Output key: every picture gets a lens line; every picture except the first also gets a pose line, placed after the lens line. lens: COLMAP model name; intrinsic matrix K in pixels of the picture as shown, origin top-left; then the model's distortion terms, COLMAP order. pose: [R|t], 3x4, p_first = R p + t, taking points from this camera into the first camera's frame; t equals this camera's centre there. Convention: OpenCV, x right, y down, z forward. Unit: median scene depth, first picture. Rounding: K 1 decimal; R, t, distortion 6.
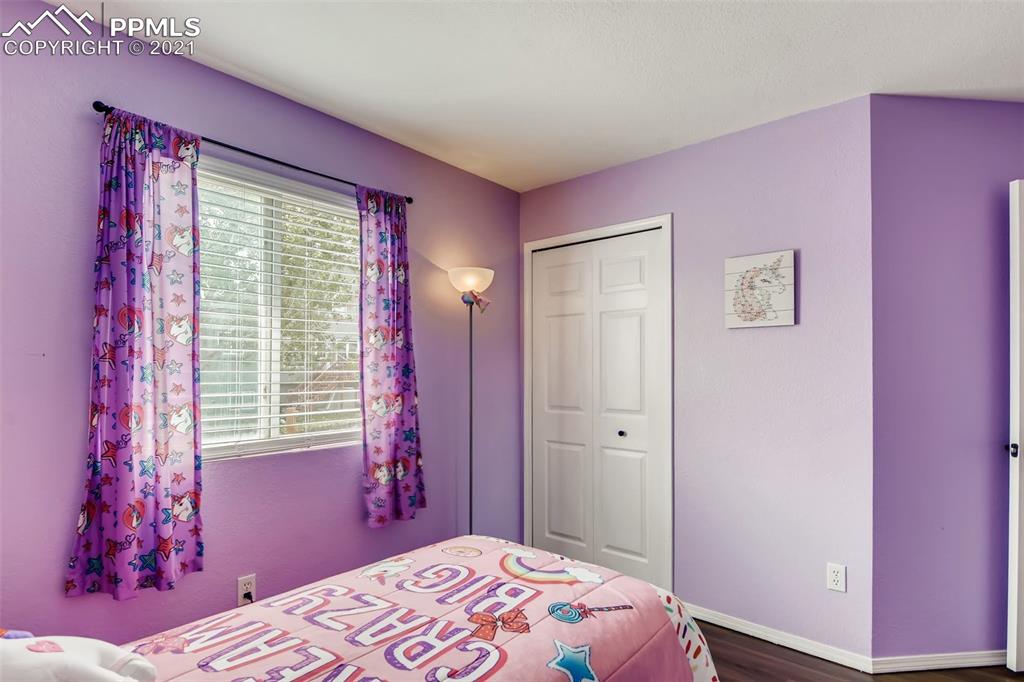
lens RADIAL K [[510.5, 0, 510.2], [0, 510.5, 368.8], [0, 0, 1]] dist [0.000500, -0.000256]
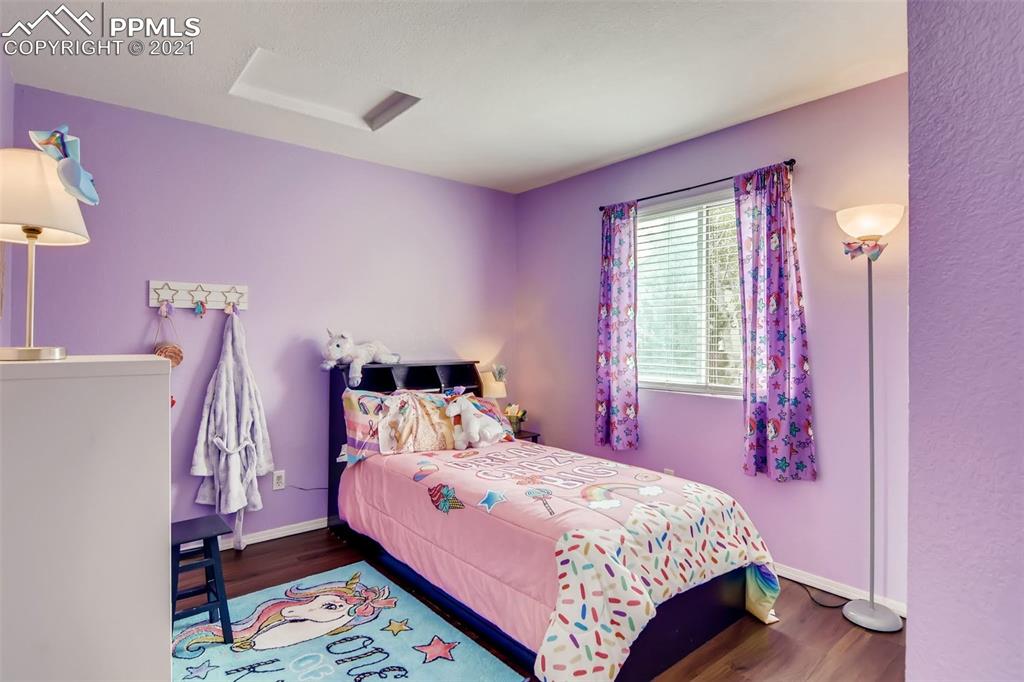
lens RADIAL K [[518.3, 0, 515.5], [0, 518.3, 348.9], [0, 0, 1]] dist [0.002435, -0.014263]
pose [[-0.145258, 0.024037, -0.989102, 1.219565], [-0.000791, 0.999702, 0.024410, 0.008365], [0.989394, 0.004329, -0.145195, 0.862292]]
